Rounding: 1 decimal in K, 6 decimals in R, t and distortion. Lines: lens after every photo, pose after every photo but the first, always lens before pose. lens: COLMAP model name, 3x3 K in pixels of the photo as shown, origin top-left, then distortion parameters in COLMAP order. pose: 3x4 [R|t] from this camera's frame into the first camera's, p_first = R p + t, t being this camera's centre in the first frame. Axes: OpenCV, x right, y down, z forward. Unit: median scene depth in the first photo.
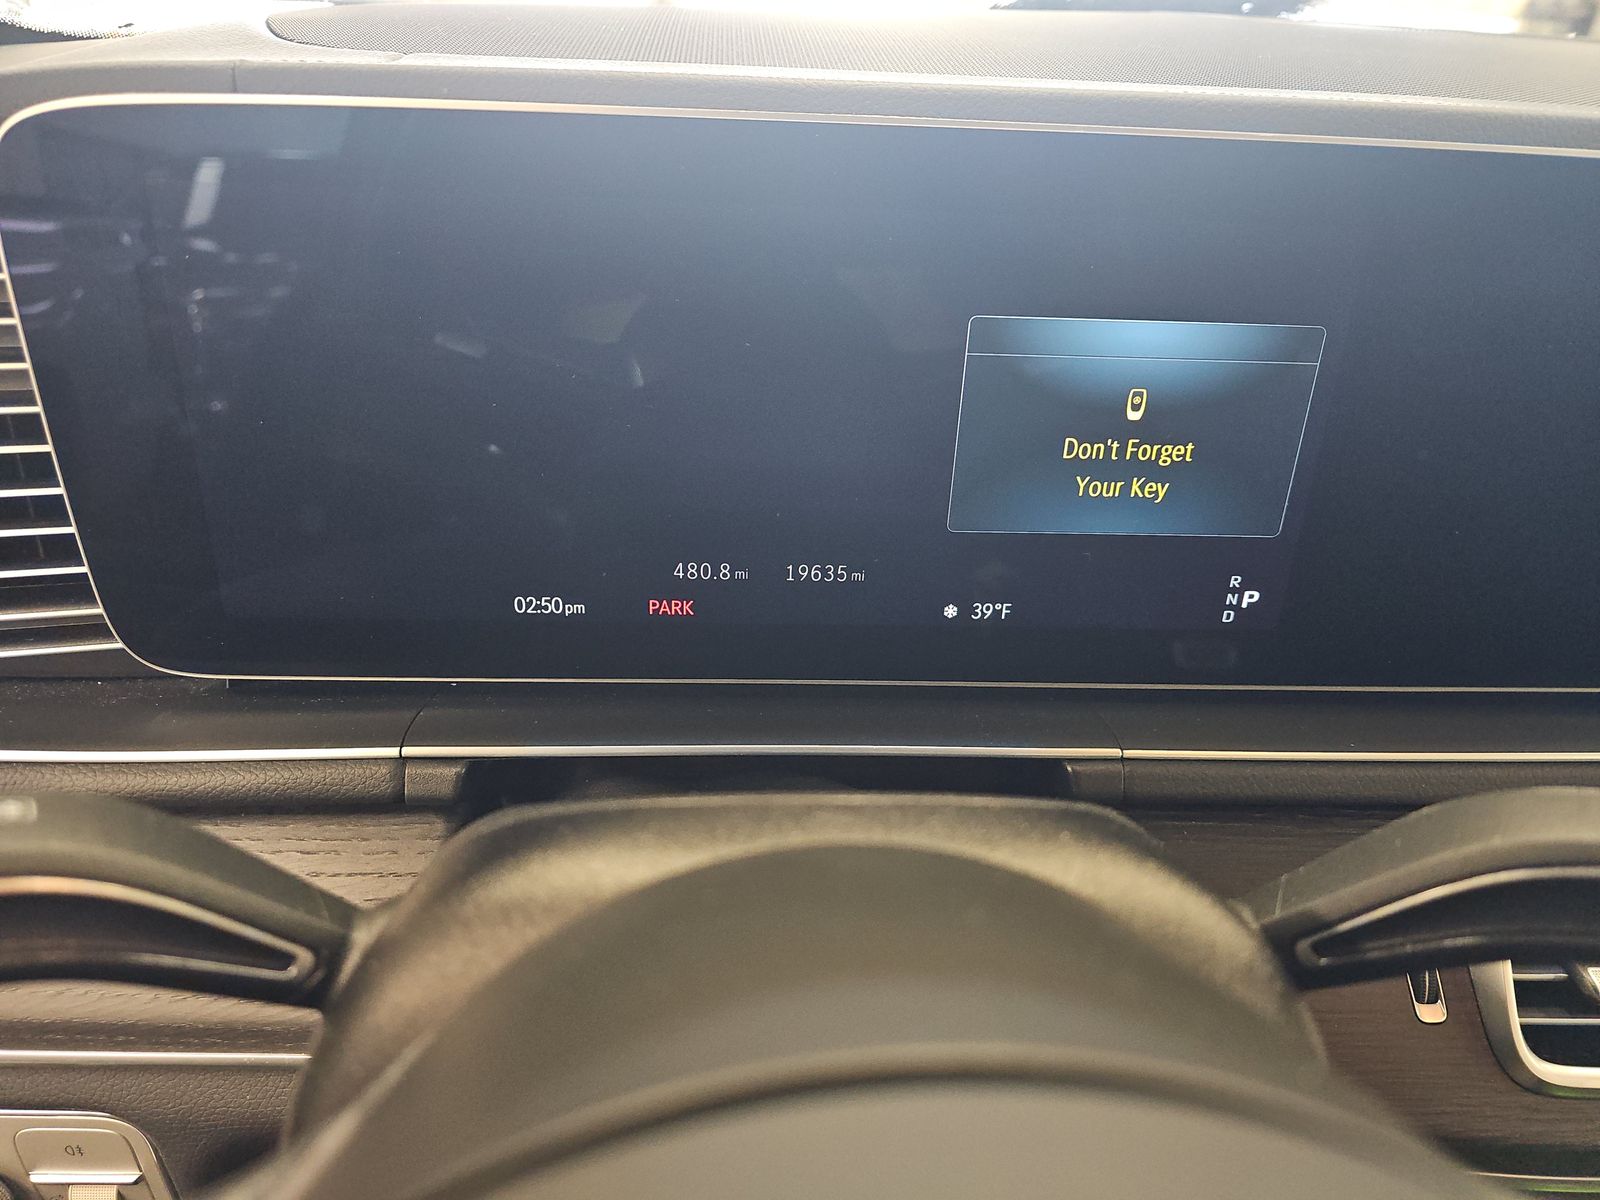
lens RADIAL K [[1067.7, 0, 800.0], [0, 1067.7, 600.0], [0, 0, 1]] dist [0.019813, -0.000777]
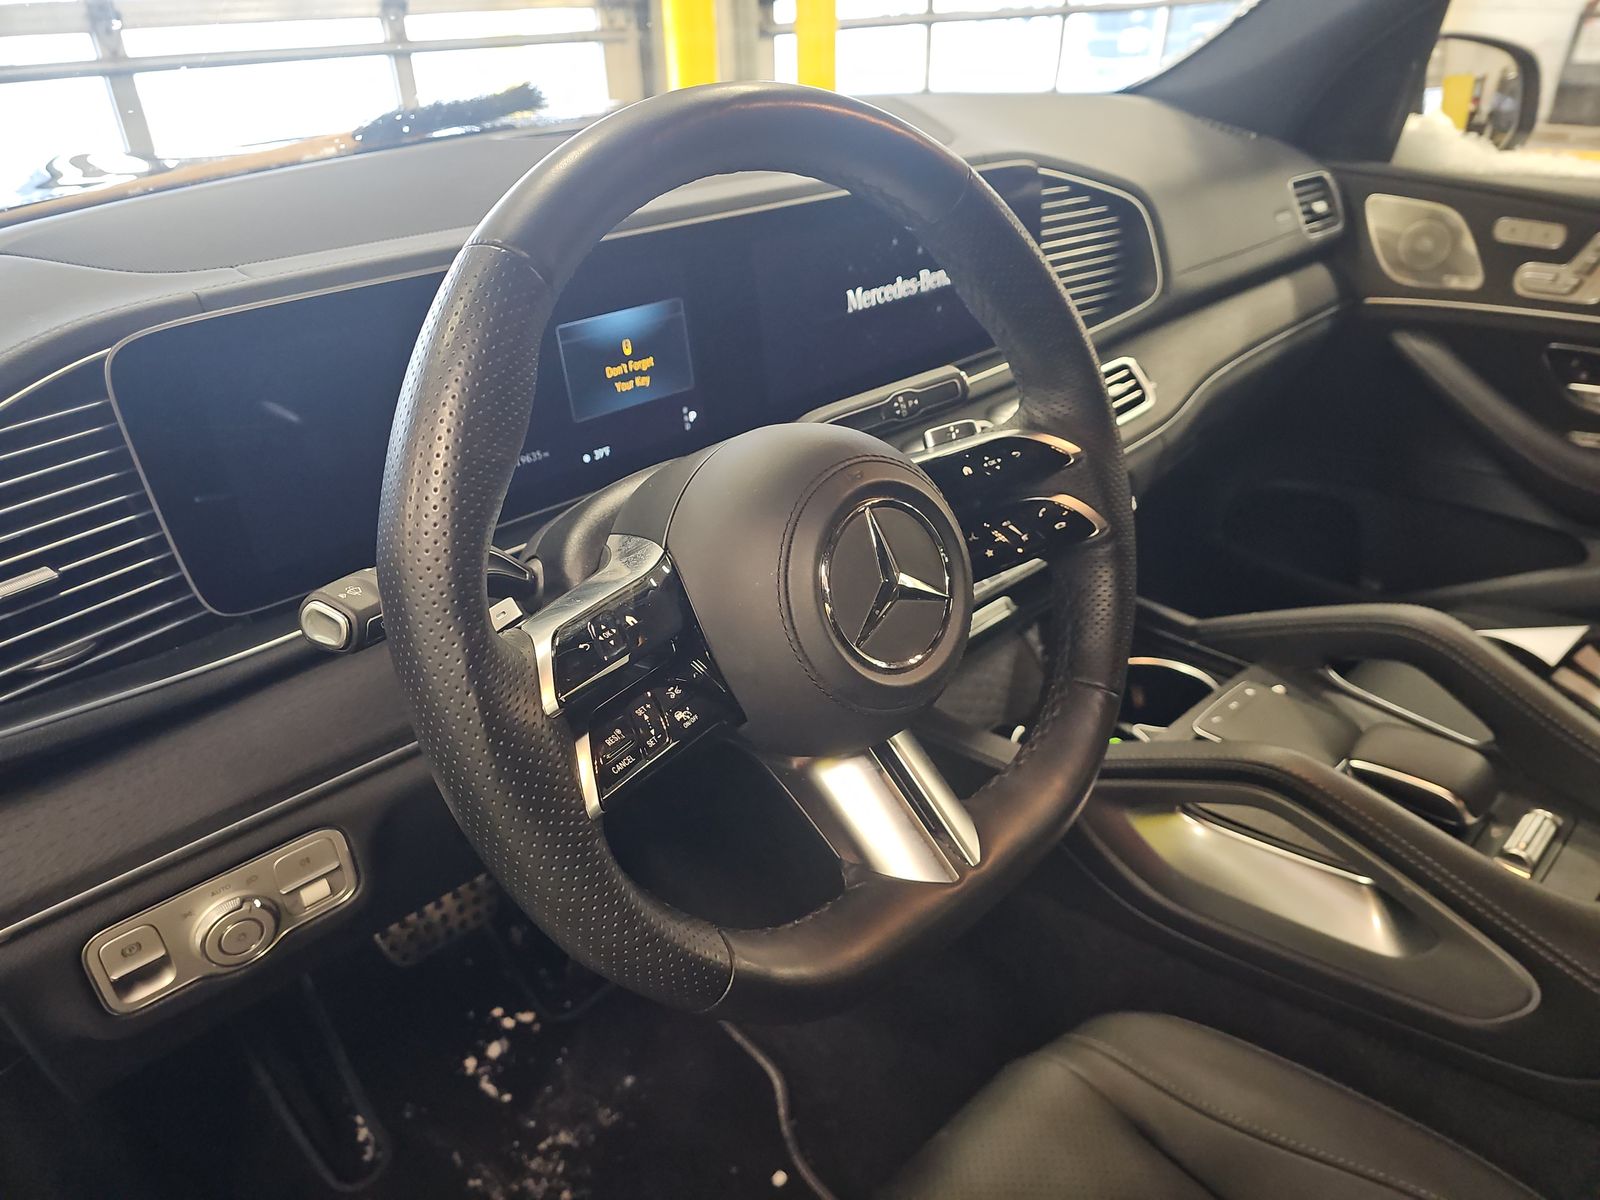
lens RADIAL K [[1067.7, 0, 800.0], [0, 1067.7, 600.0], [0, 0, 1]] dist [0.019813, -0.000777]
pose [[0.754162, -0.376941, 0.537732, -0.853723], [0.366907, 0.920986, 0.131013, 0.157565], [-0.544627, 0.098493, 0.832875, -1.085743]]
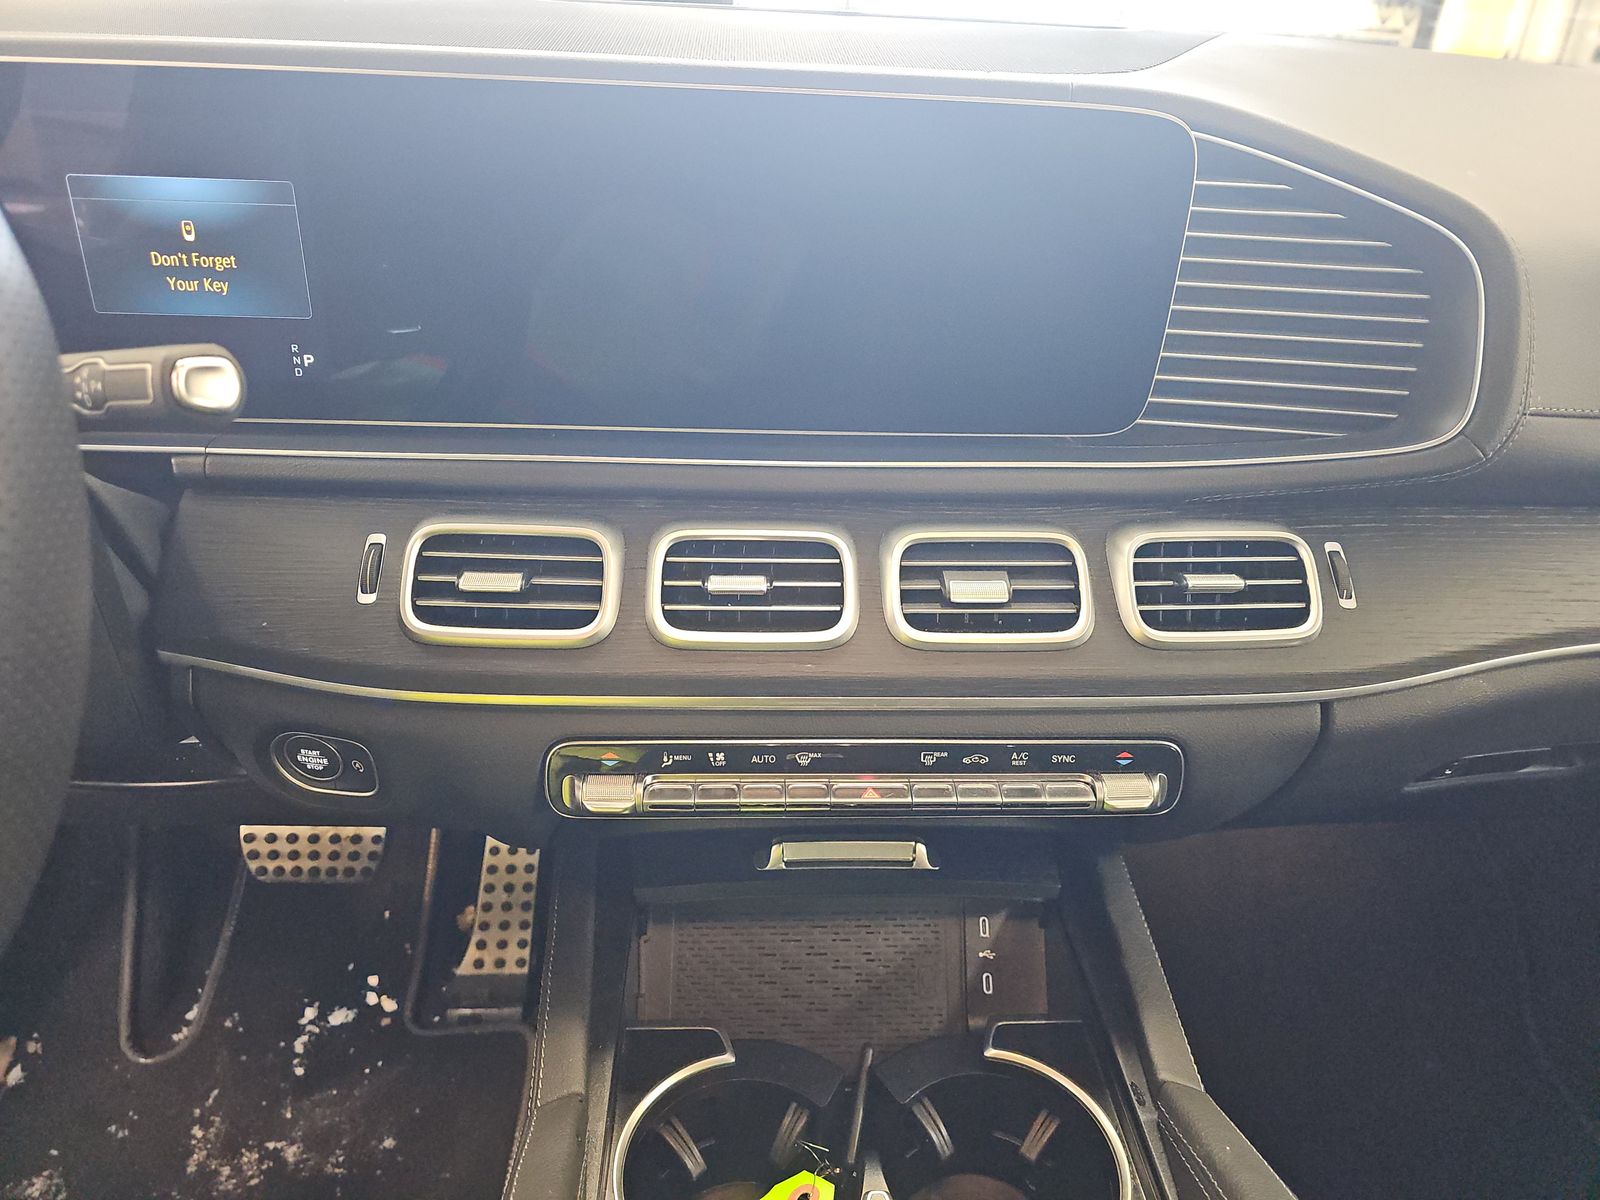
lens RADIAL K [[1079.4, 0, 802.1], [0, 1079.4, 580.9], [0, 0, 1]] dist [0.001181, -0.000420]
pose [[0.999983, -0.005643, 0.001260, 1.223916], [0.005653, 0.999954, -0.007736, 0.365729], [-0.001217, 0.007743, 0.999969, -0.643943]]
